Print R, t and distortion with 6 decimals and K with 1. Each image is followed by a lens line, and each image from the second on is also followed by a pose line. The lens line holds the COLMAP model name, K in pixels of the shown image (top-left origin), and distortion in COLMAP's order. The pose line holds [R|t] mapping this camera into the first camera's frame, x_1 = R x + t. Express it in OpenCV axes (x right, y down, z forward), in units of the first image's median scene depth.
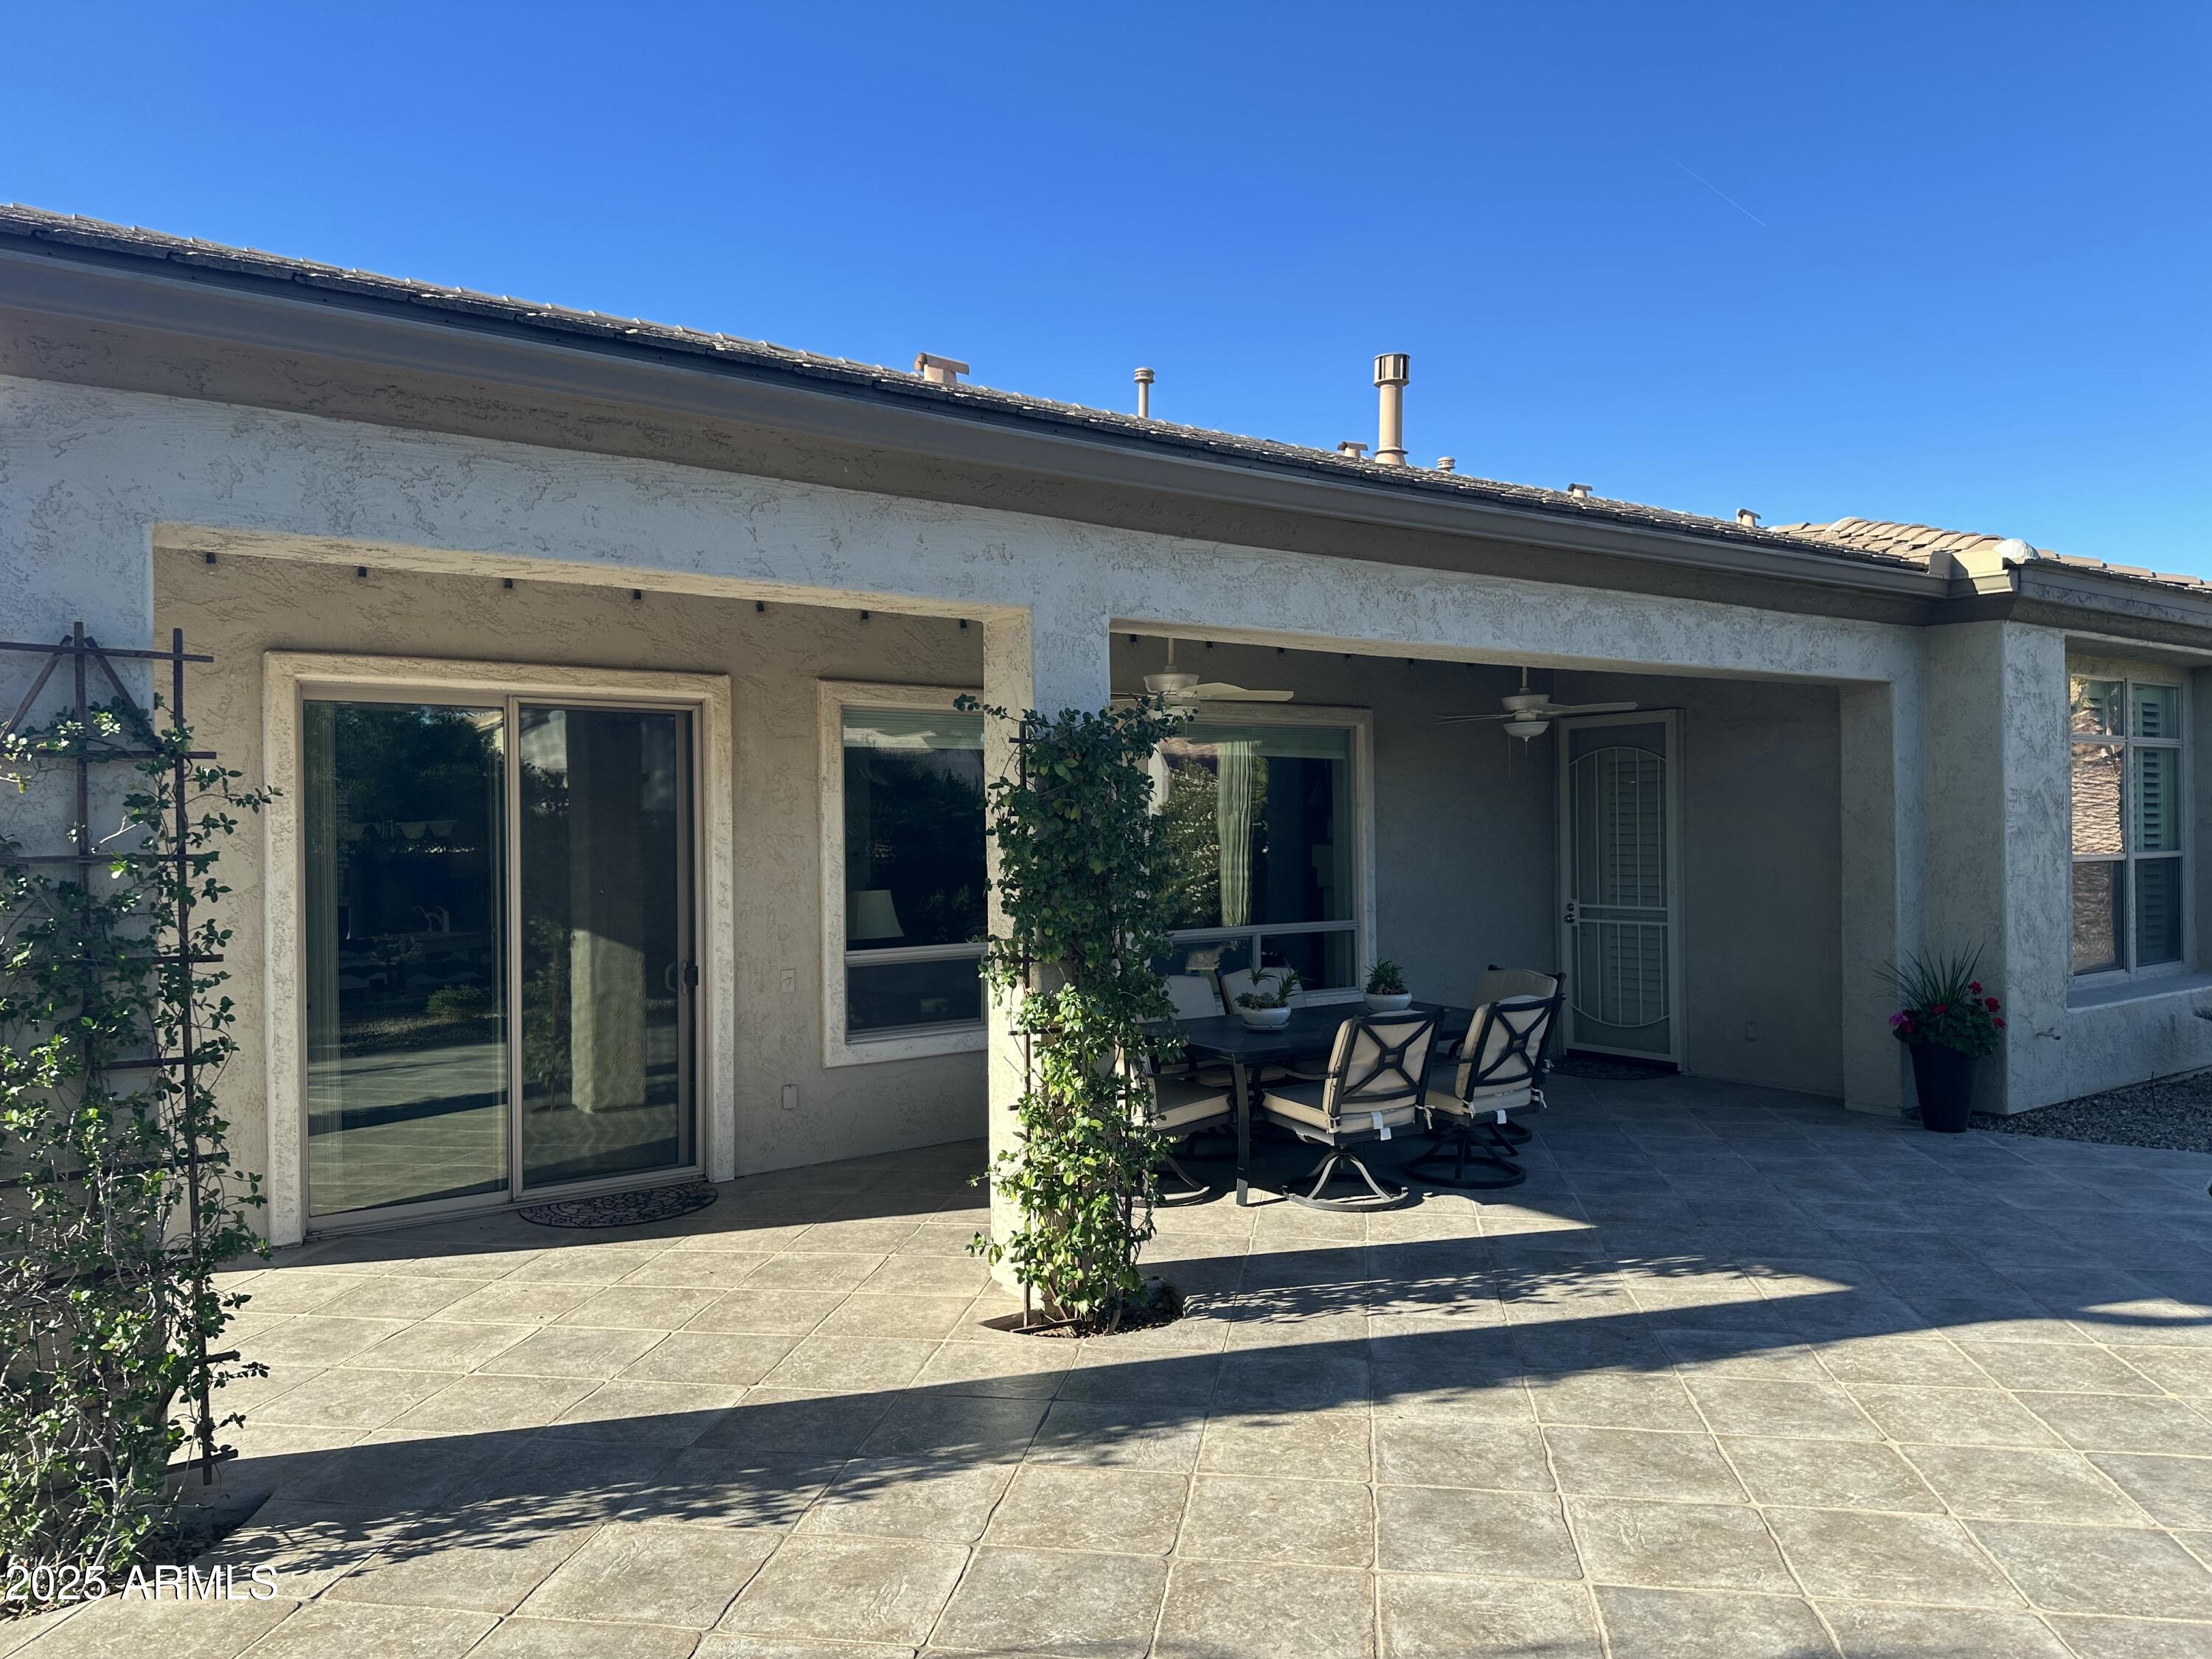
lens RADIAL K [[1552.2, 0, 1122.5], [0, 1552.2, 832.1], [0, 0, 1]] dist [0.046170, -0.051074]
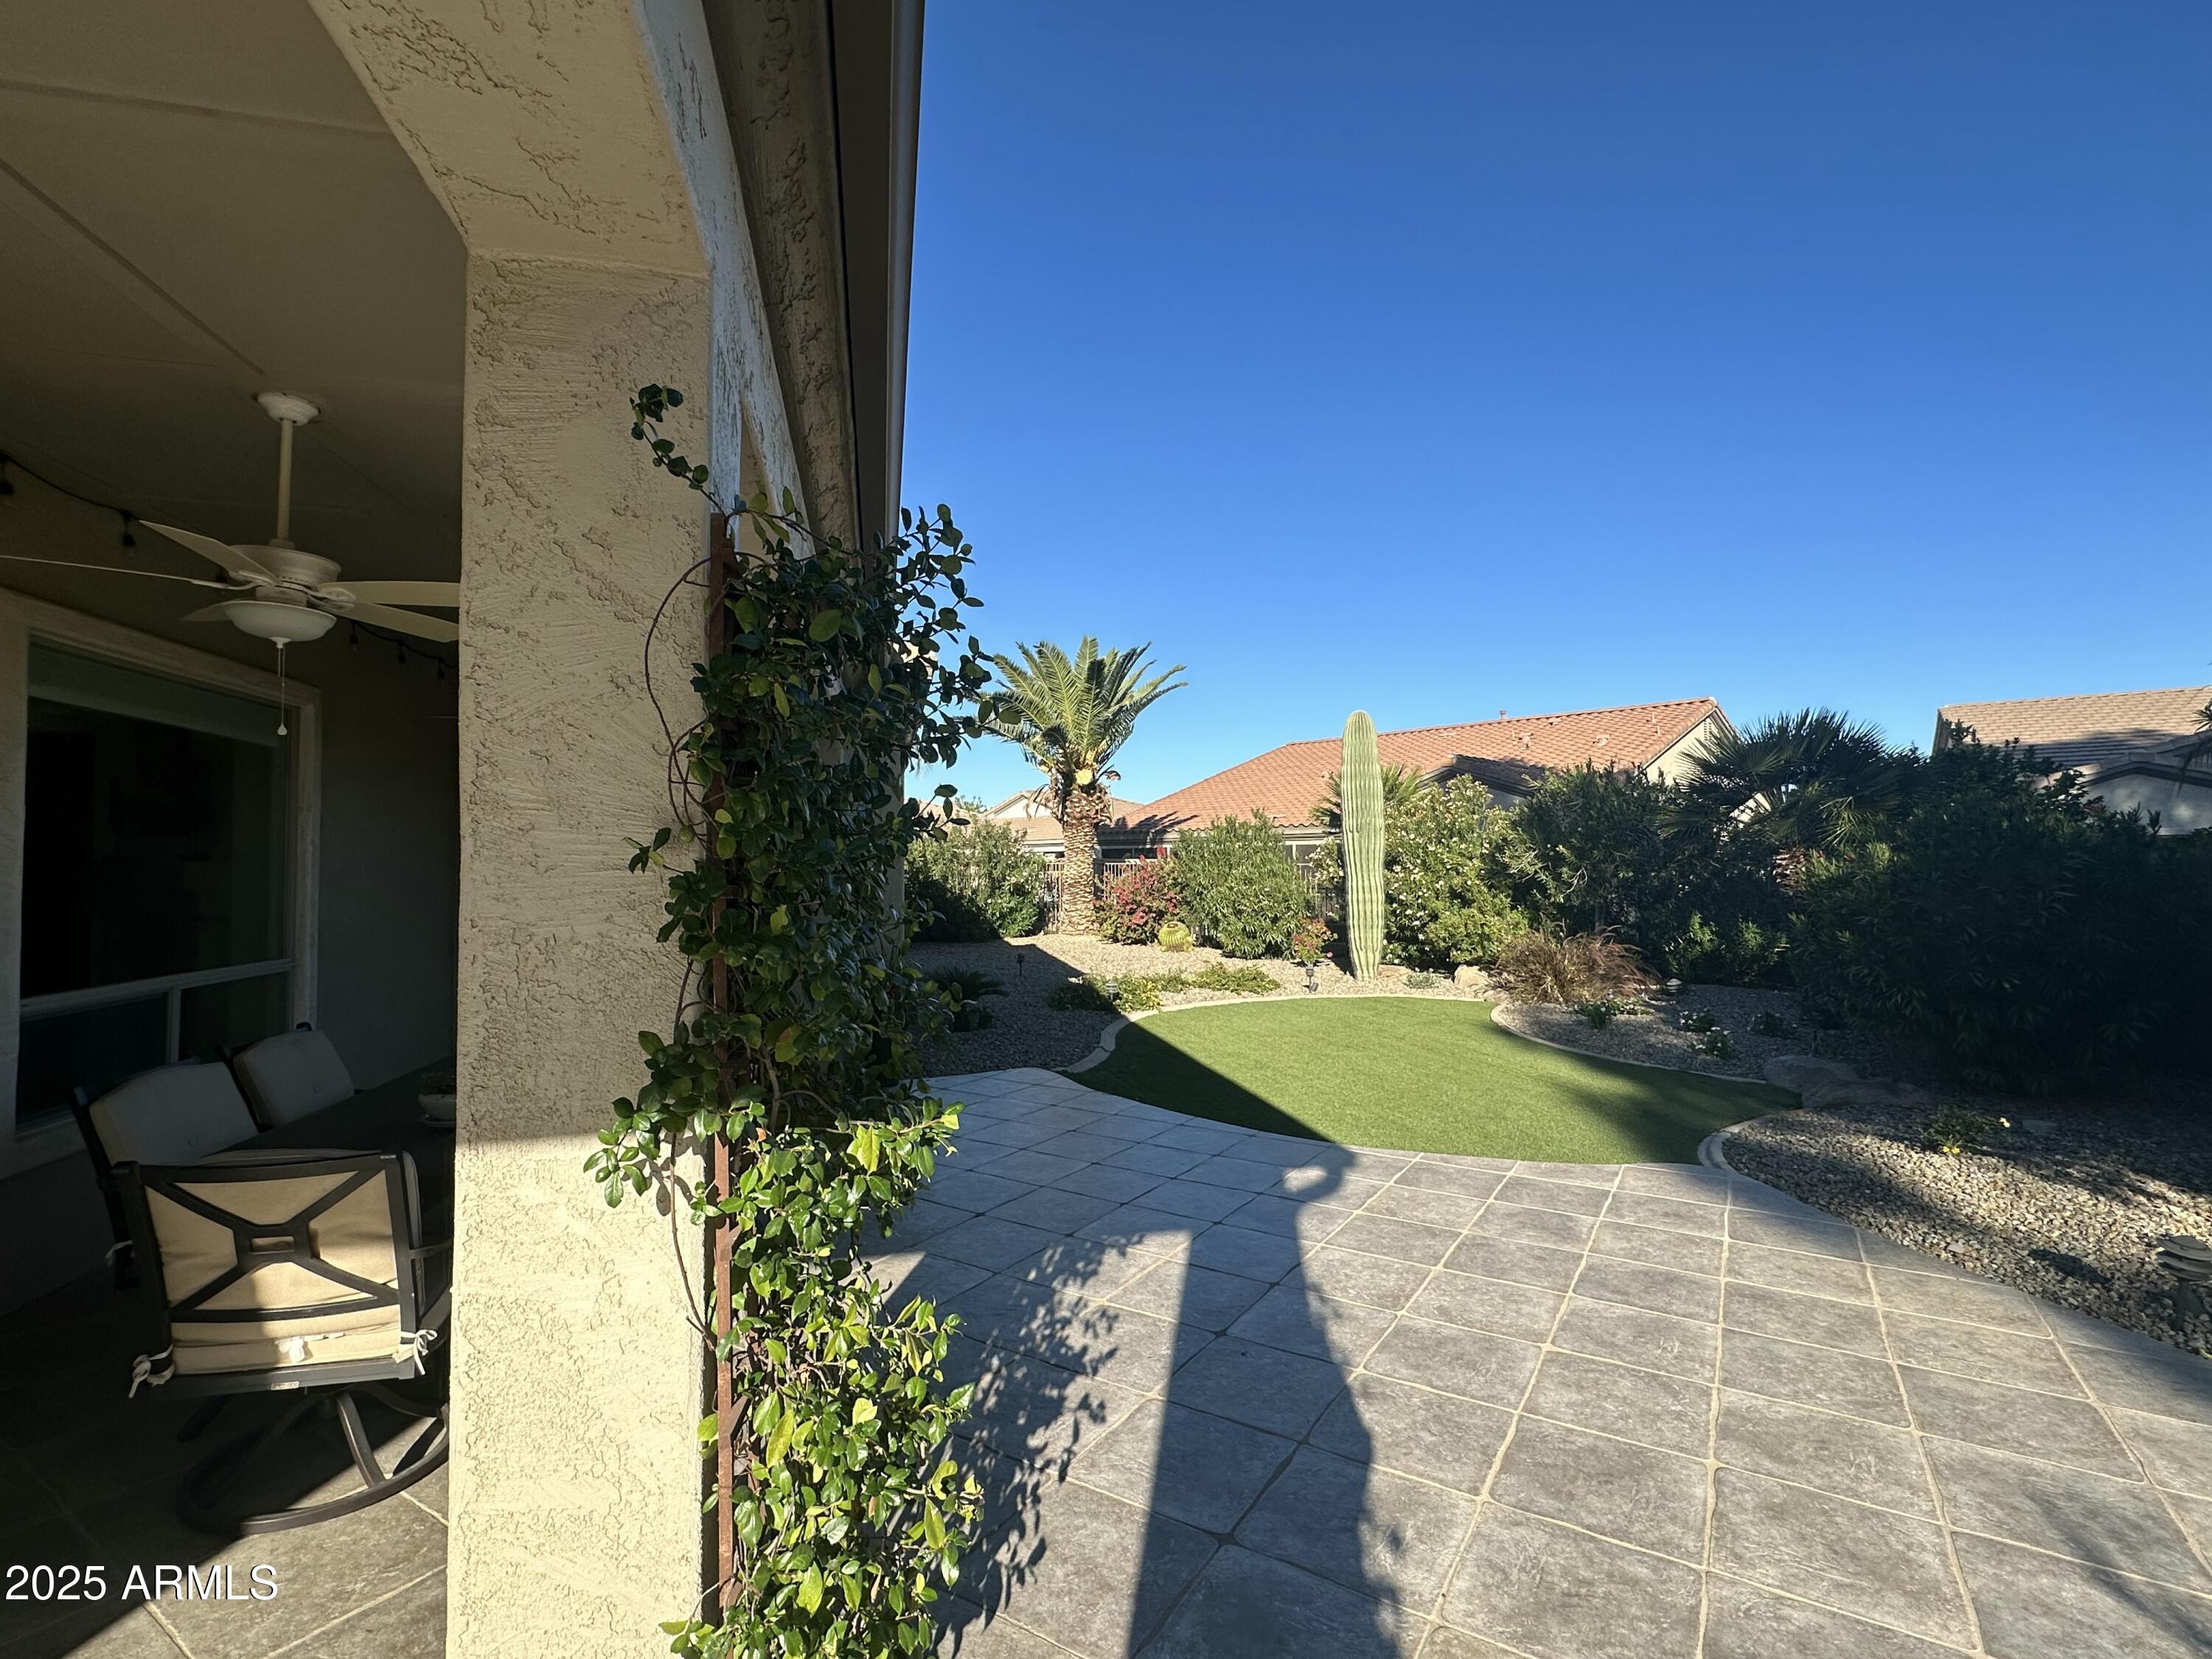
lens RADIAL K [[1012.3, 0, 1109.3], [0, 1012.3, 830.0], [0, 0, 1]] dist [0.000087, 0.000638]
pose [[0.393512, 0.043078, 0.918310, -0.275295], [-0.002002, 0.998939, -0.046002, 0.028346], [-0.919317, 0.016264, 0.393180, 0.771585]]
